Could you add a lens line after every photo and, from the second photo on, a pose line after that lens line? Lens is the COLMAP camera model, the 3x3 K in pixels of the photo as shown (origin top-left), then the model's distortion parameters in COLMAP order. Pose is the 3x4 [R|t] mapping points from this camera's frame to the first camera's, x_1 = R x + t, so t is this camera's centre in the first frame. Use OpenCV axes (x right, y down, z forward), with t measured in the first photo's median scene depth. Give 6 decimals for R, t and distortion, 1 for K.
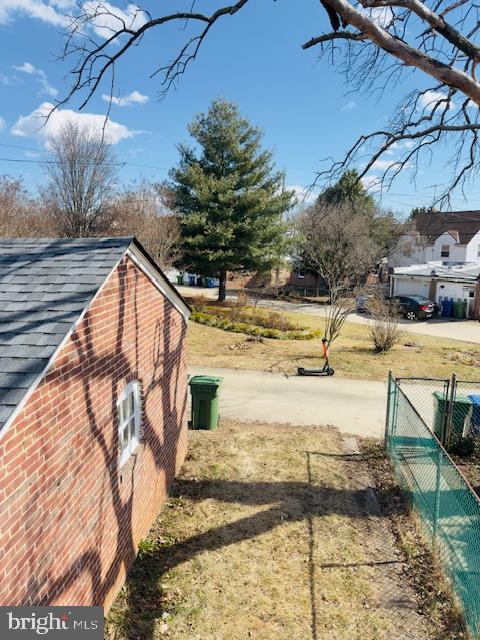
lens RADIAL K [[449.0, 0, 240.0], [0, 449.0, 320.0], [0, 0, 1]] dist [0.029553, -0.002485]
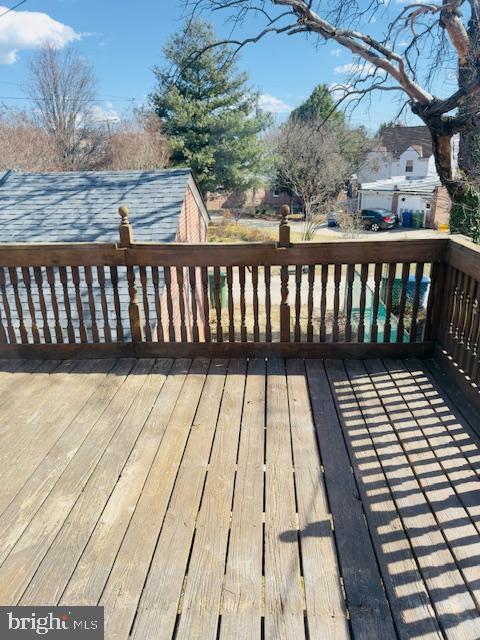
lens RADIAL K [[449.0, 0, 240.0], [0, 449.0, 320.0], [0, 0, 1]] dist [0.029553, -0.002485]
pose [[0.997406, -0.048334, 0.053337, -0.026468], [0.038738, 0.984990, 0.168208, 0.014552], [-0.060666, -0.165706, 0.984307, -0.115162]]
